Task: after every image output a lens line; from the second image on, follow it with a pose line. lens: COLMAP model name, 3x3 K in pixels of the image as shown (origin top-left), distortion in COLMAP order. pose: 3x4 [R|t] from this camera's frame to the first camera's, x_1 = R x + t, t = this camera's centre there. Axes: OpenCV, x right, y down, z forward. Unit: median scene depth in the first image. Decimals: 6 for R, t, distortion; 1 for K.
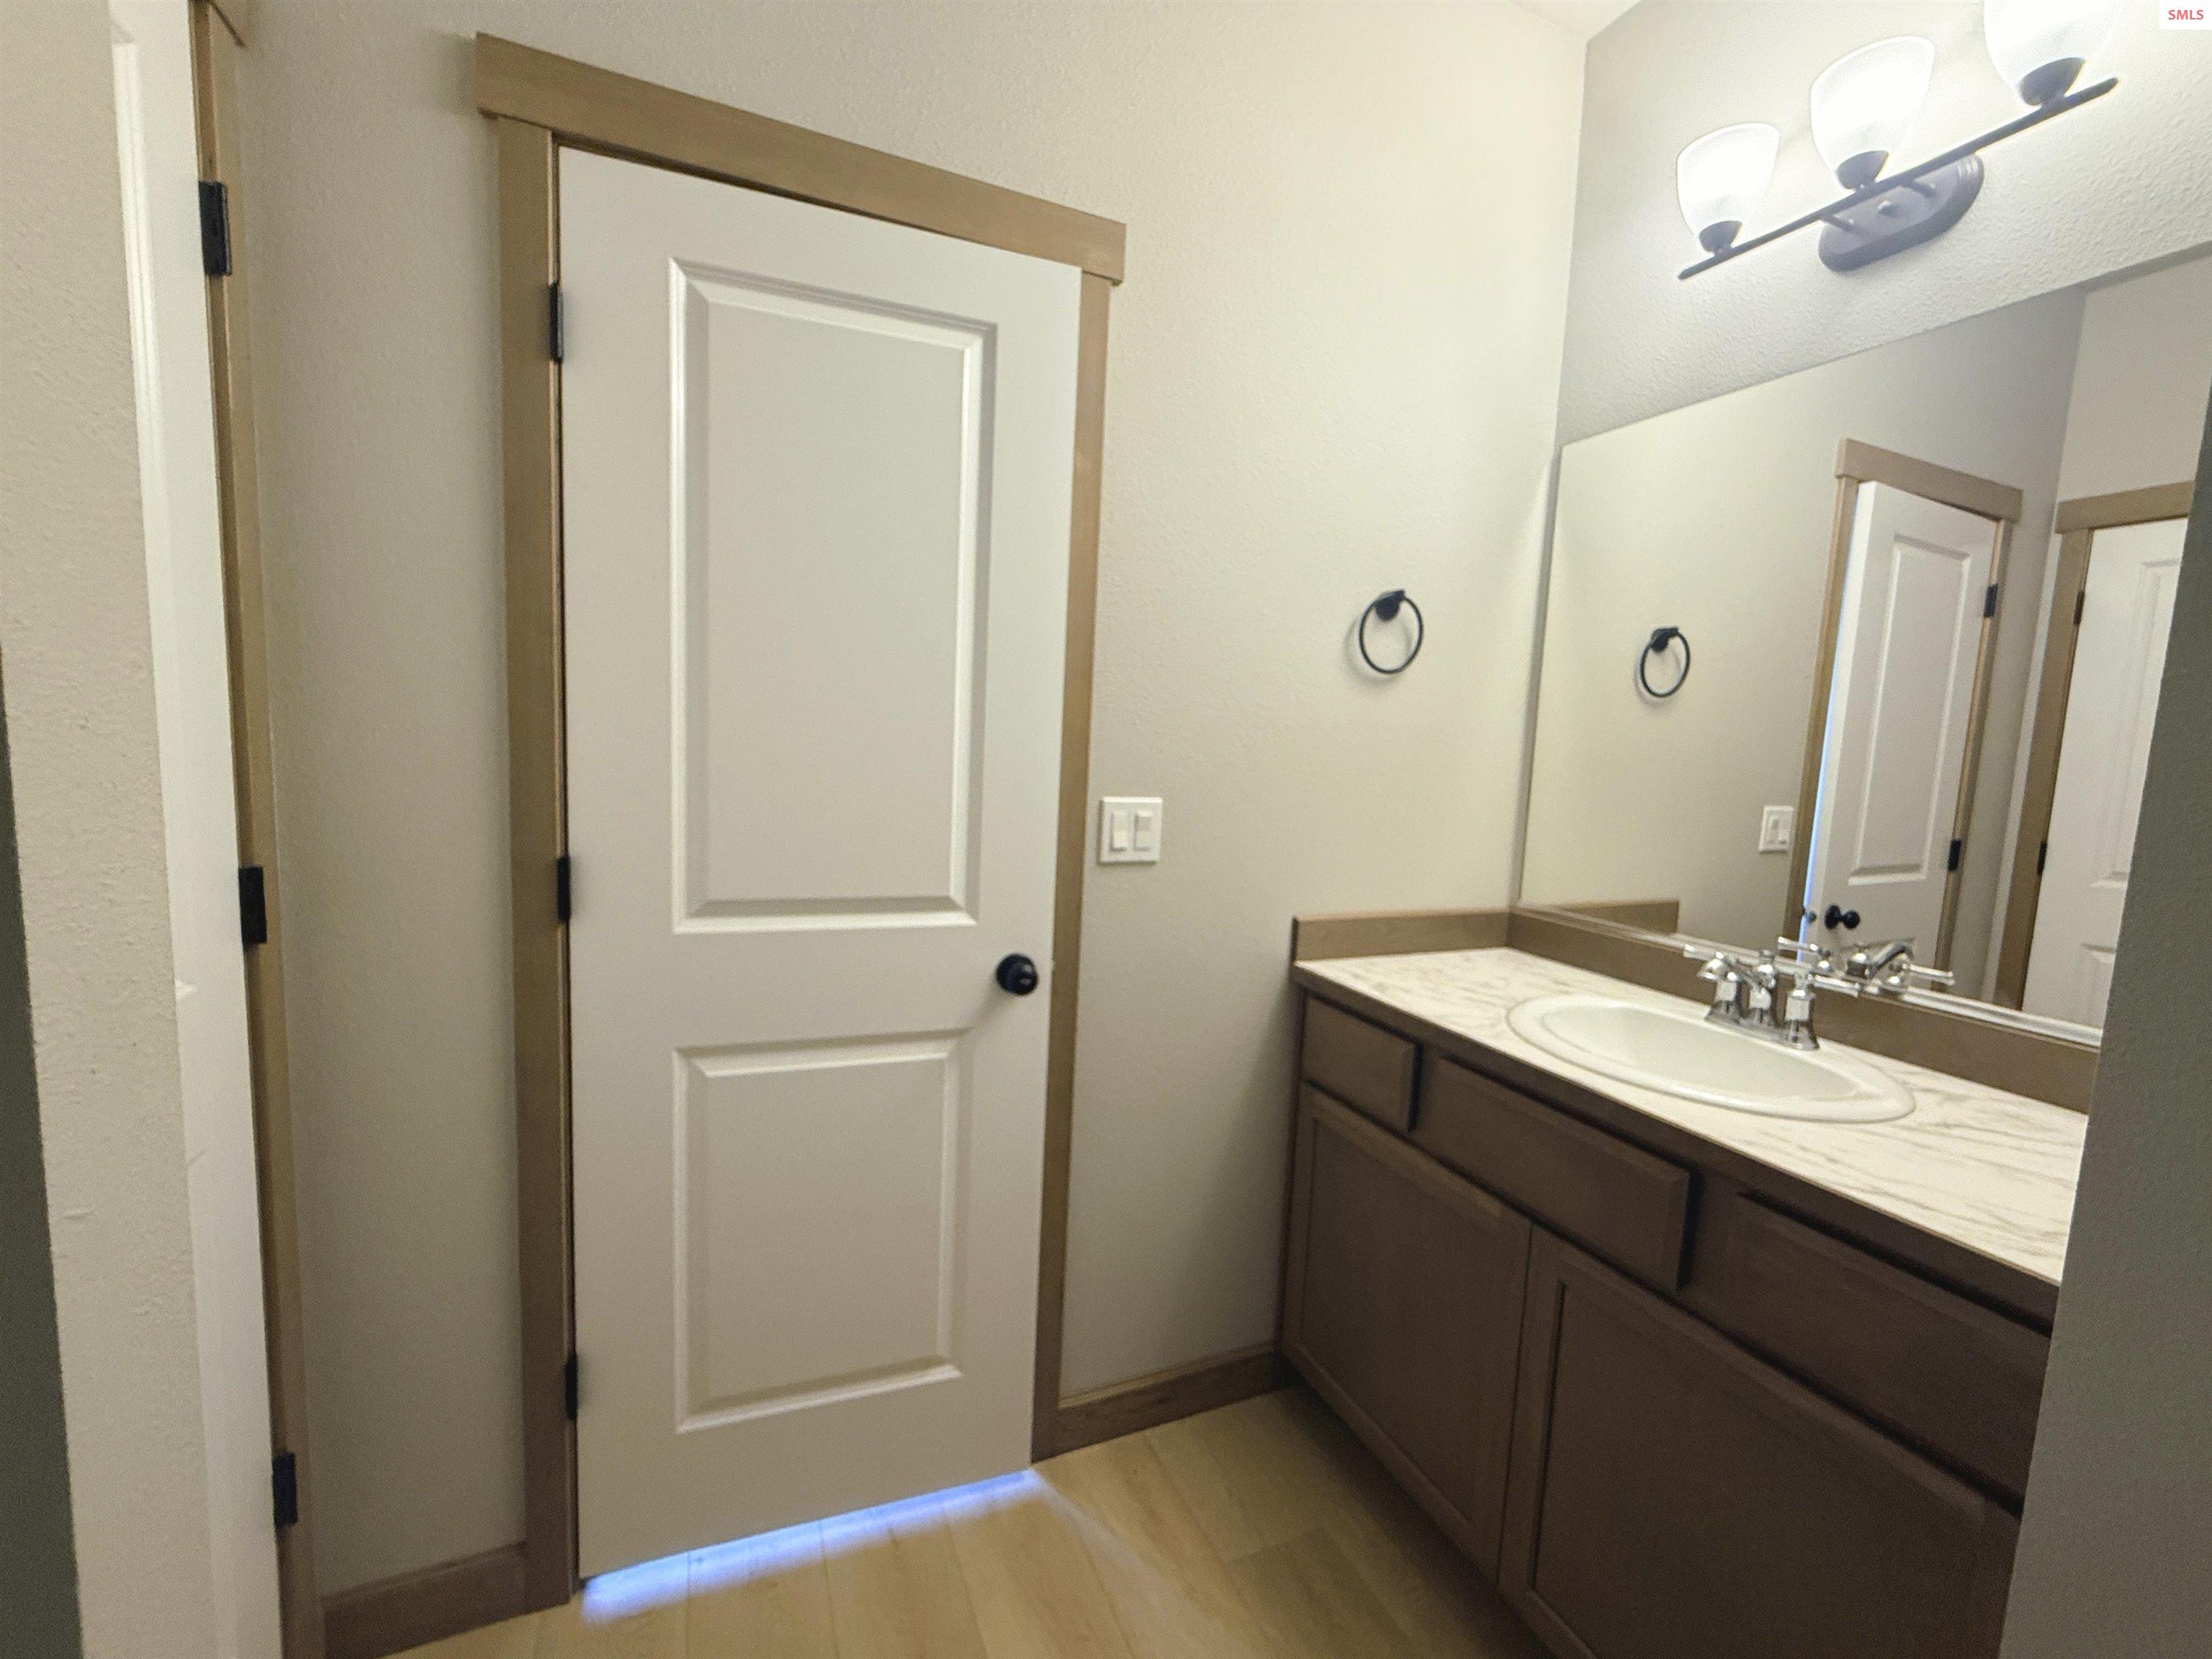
lens RADIAL K [[885.1, 0, 1100.8], [0, 885.1, 829.6], [0, 0, 1]] dist [-0.000569, 0.000146]
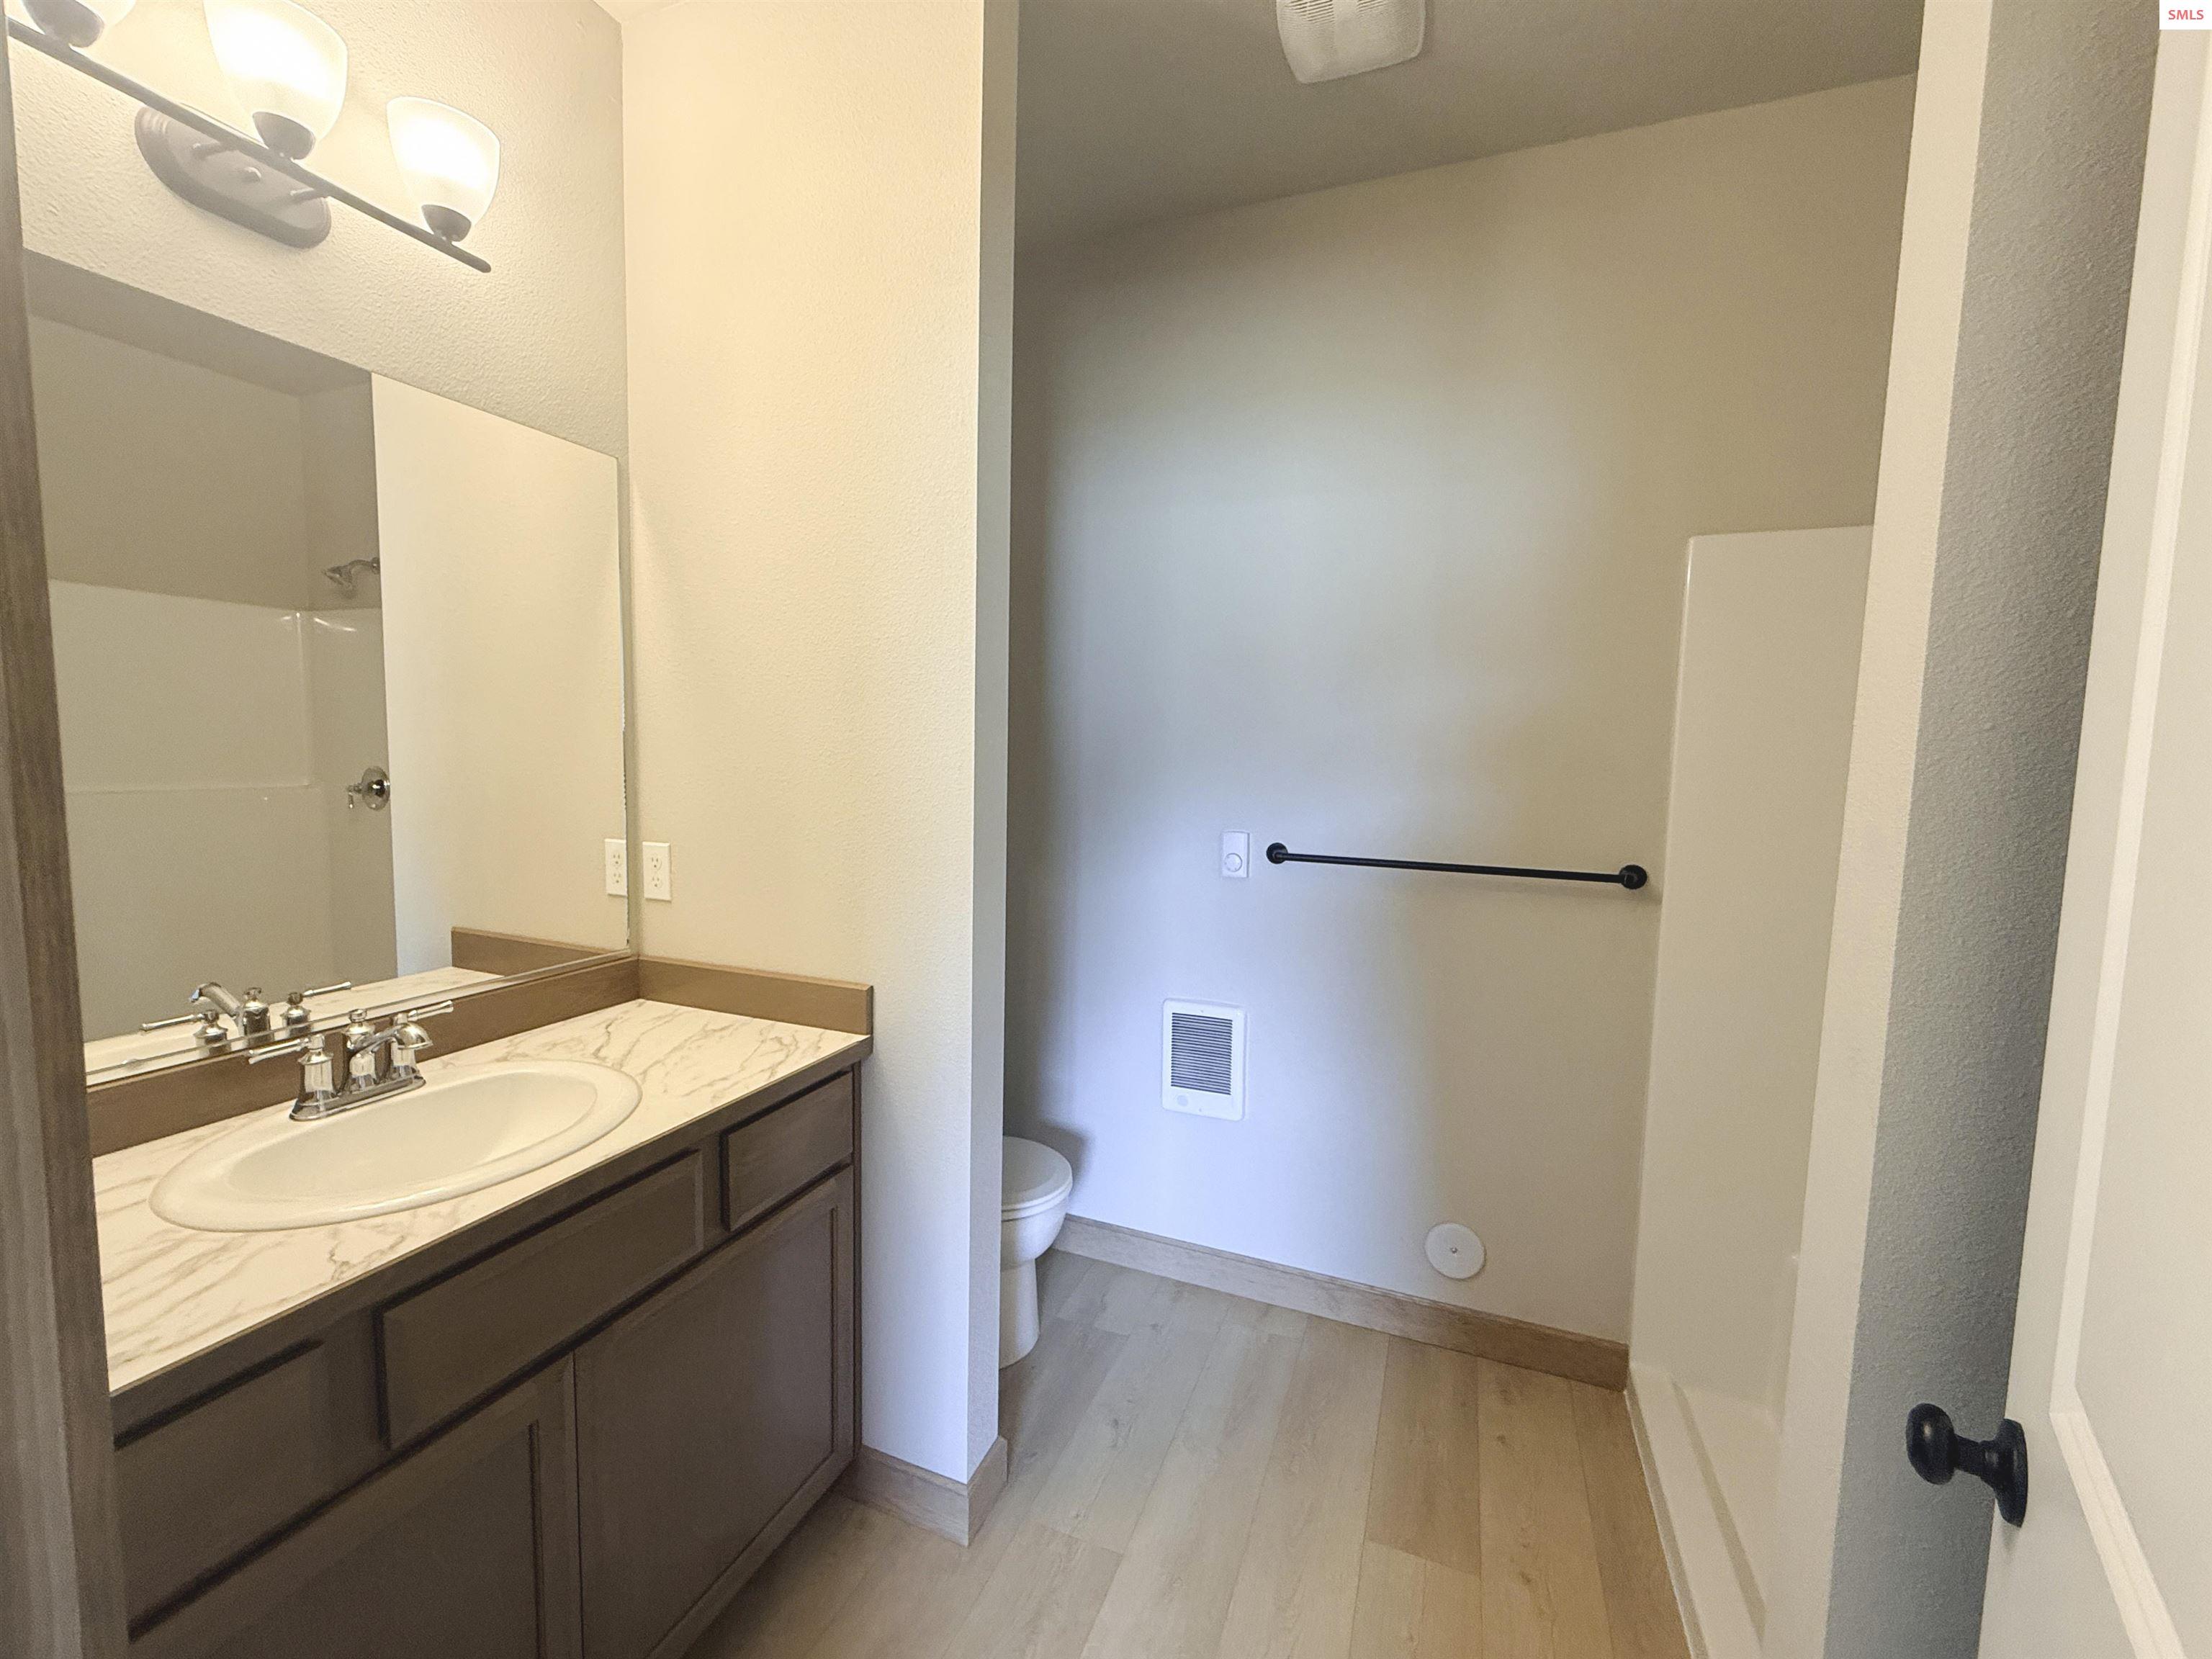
lens RADIAL K [[885.1, 0, 1100.8], [0, 885.1, 829.6], [0, 0, 1]] dist [-0.000569, 0.000146]
pose [[-0.699349, -0.118495, 0.704890, -0.459655], [0.024536, 0.981602, 0.189355, -0.228223], [-0.714359, 0.149721, -0.683575, 1.229335]]
